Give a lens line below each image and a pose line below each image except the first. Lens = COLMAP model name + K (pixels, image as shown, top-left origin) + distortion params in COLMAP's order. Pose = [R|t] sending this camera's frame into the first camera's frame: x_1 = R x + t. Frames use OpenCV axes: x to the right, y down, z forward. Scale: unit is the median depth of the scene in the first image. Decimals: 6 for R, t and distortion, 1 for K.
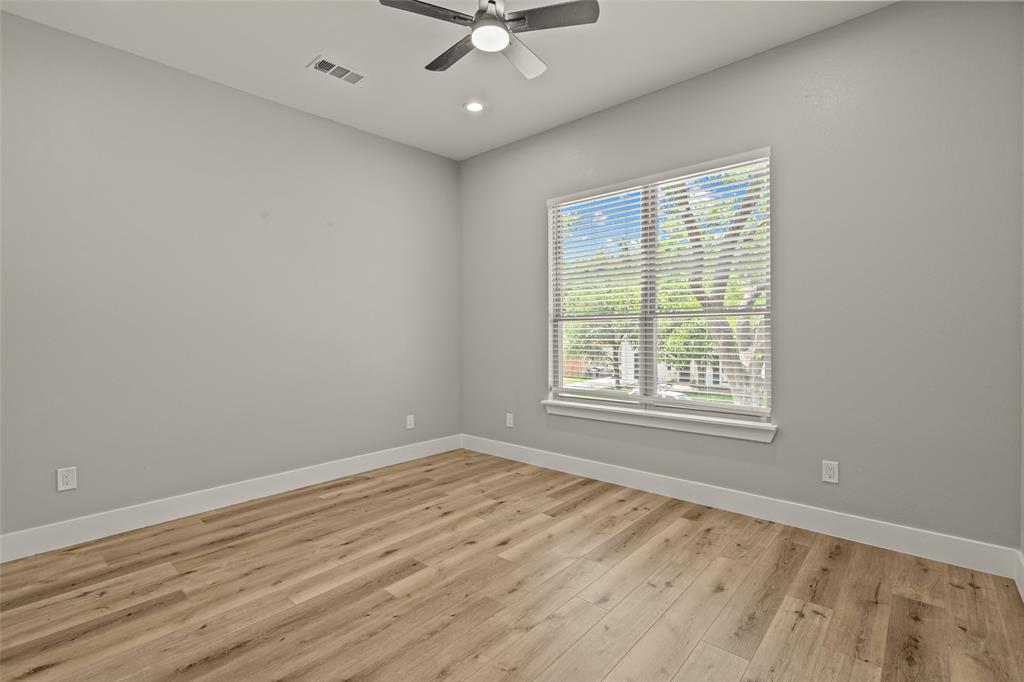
lens RADIAL K [[466.3, 0, 508.7], [0, 466.3, 336.6], [0, 0, 1]] dist [-0.001713, 0.000499]
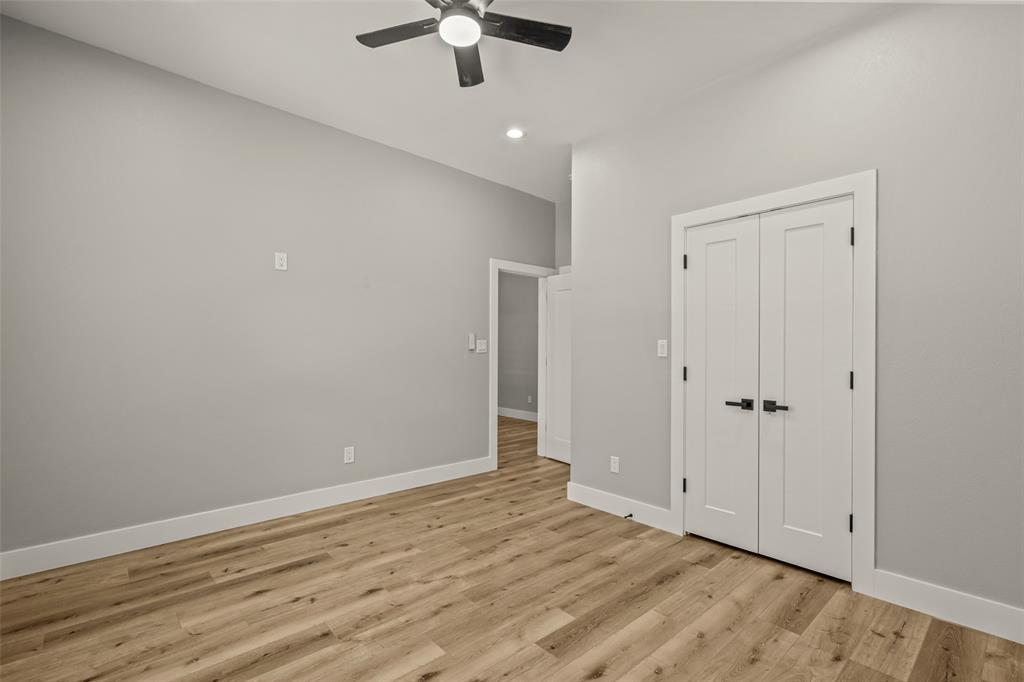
lens RADIAL K [[467.0, 0, 512.2], [0, 467.0, 353.2], [0, 0, 1]] dist [0.000005, 0.000257]
pose [[-0.994175, 0.000617, 0.107772, -0.219819], [0.002154, 0.999898, 0.014142, -0.022471], [-0.107753, 0.014292, -0.994075, 1.796184]]
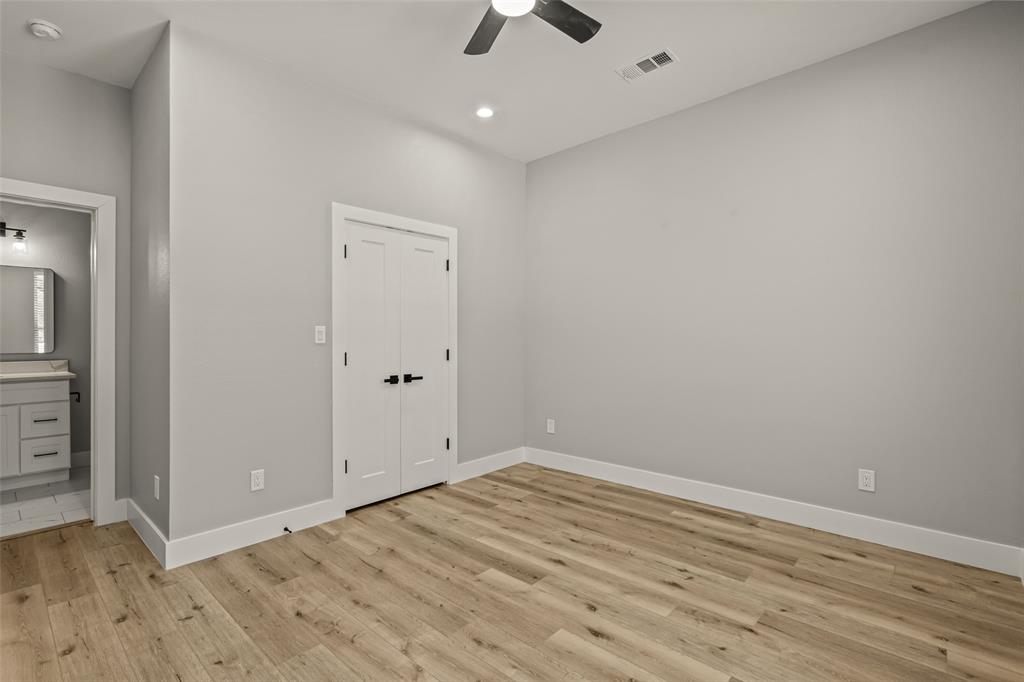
lens RADIAL K [[473.6, 0, 512.8], [0, 473.6, 337.2], [0, 0, 1]] dist [-0.002833, 0.000154]
pose [[-0.001253, 0.007693, -0.999970, 0.792191], [-0.007234, 0.999944, 0.007702, -0.023272], [0.999973, 0.007243, -0.001198, 0.954129]]
